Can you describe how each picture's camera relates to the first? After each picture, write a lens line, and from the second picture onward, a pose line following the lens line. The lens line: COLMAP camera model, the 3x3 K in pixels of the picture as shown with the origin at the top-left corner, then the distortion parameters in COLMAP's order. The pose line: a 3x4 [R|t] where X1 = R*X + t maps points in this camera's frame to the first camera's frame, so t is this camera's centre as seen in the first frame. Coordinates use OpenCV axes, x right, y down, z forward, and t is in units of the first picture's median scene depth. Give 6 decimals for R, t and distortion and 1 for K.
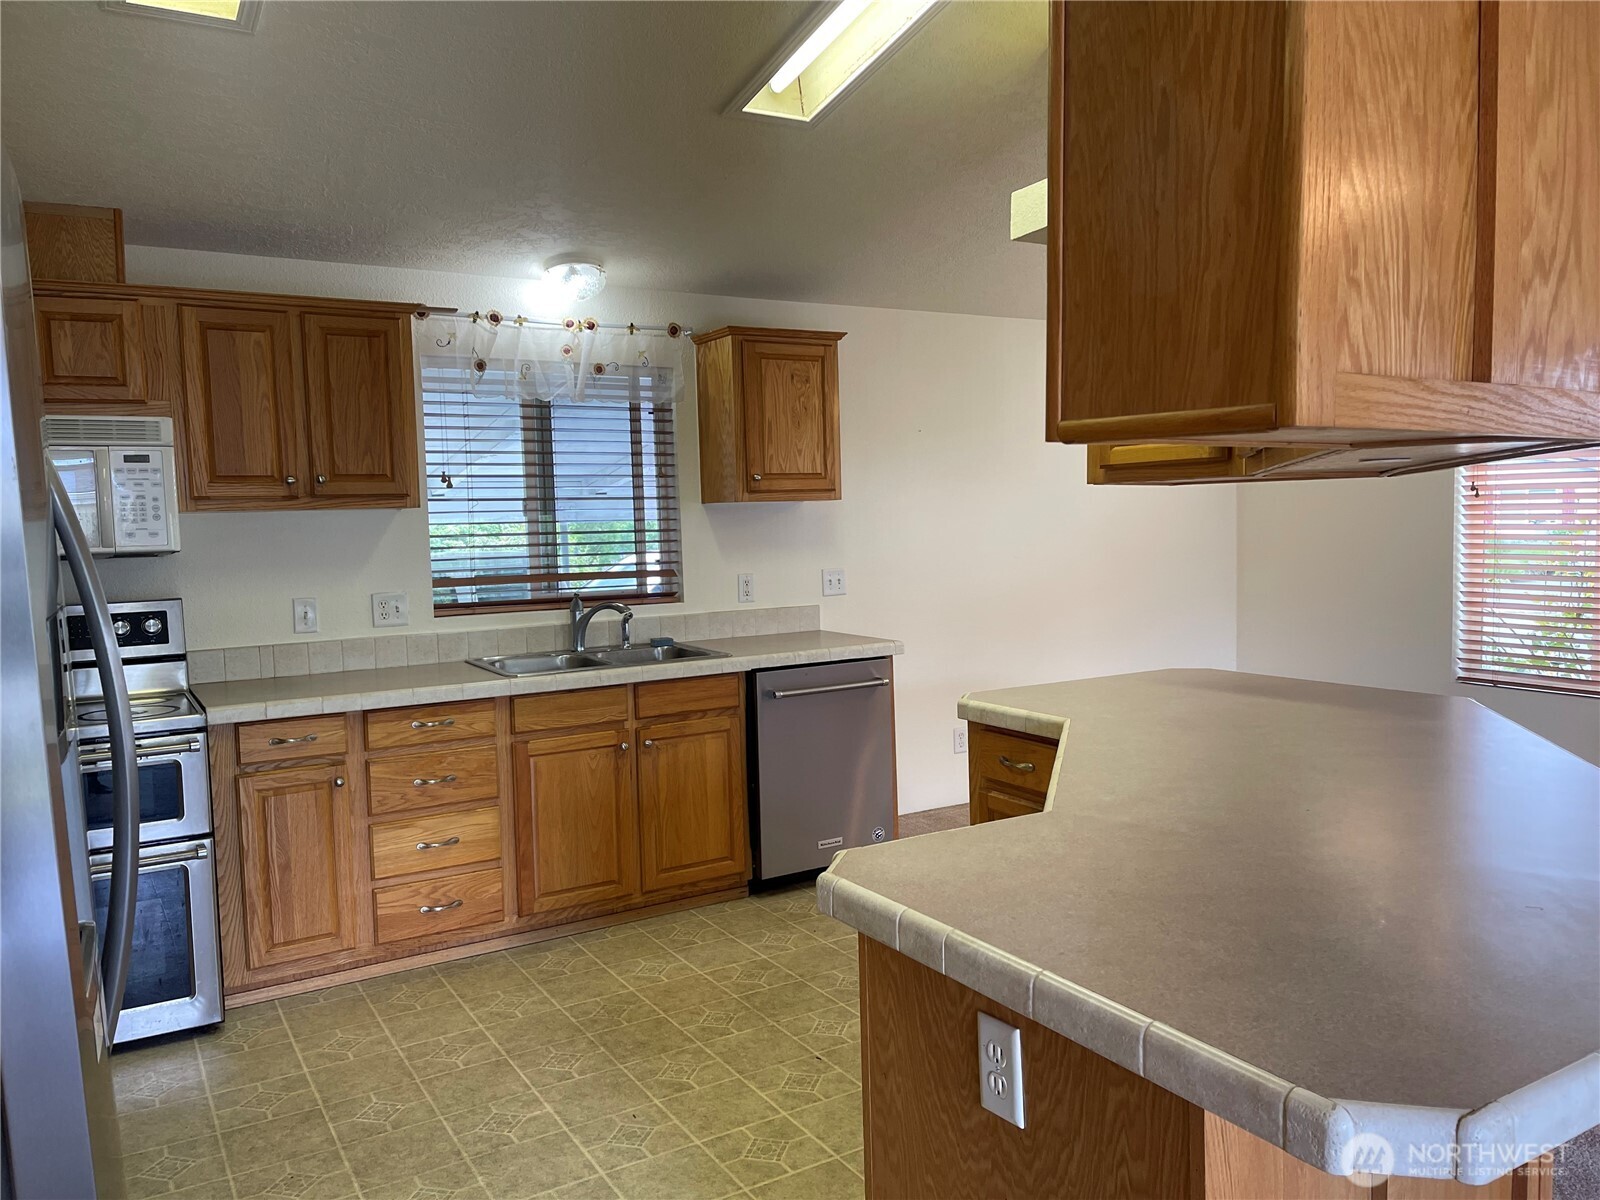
lens RADIAL K [[1196.8, 0, 808.1], [0, 1196.8, 608.8], [0, 0, 1]] dist [0.081418, -0.109414]
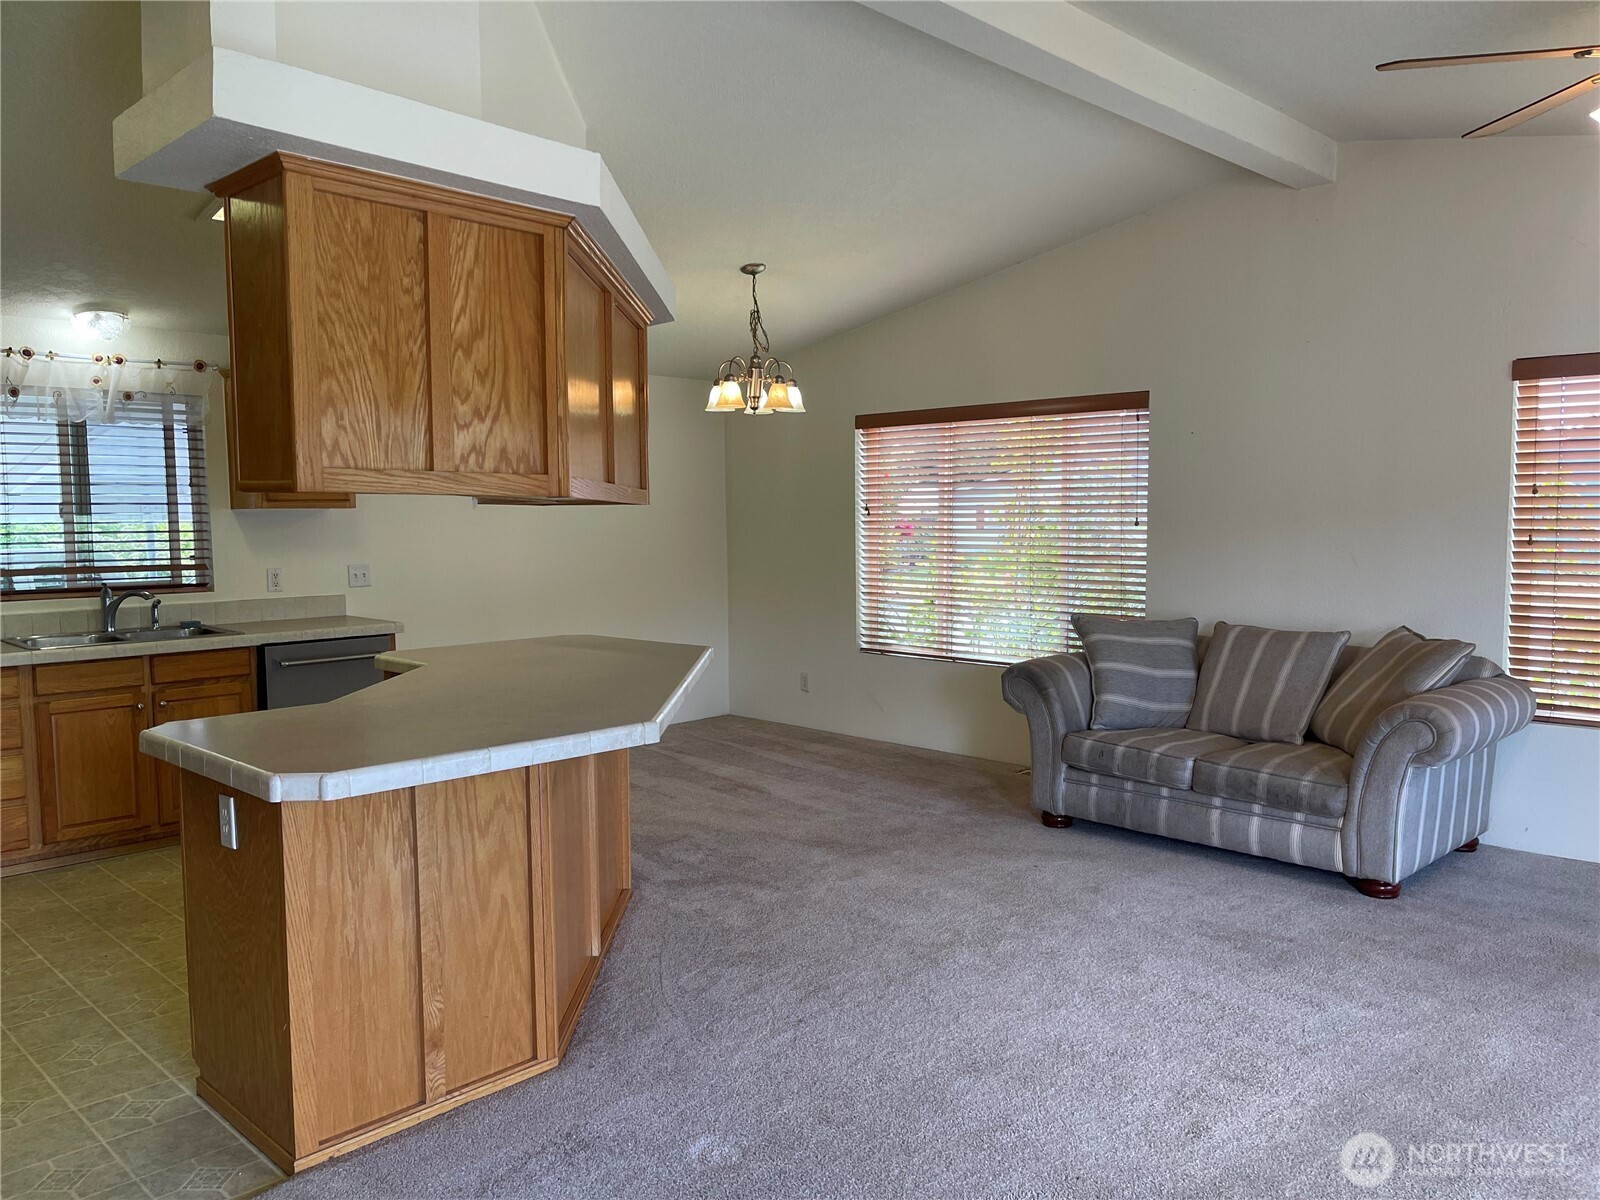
lens RADIAL K [[1196.8, 0, 808.1], [0, 1196.8, 608.8], [0, 0, 1]] dist [0.081418, -0.109414]
pose [[0.969245, -0.004069, 0.246065, 0.224480], [0.004768, 0.999986, -0.002244, 0.022591], [-0.246053, 0.003348, 0.969251, -0.414518]]
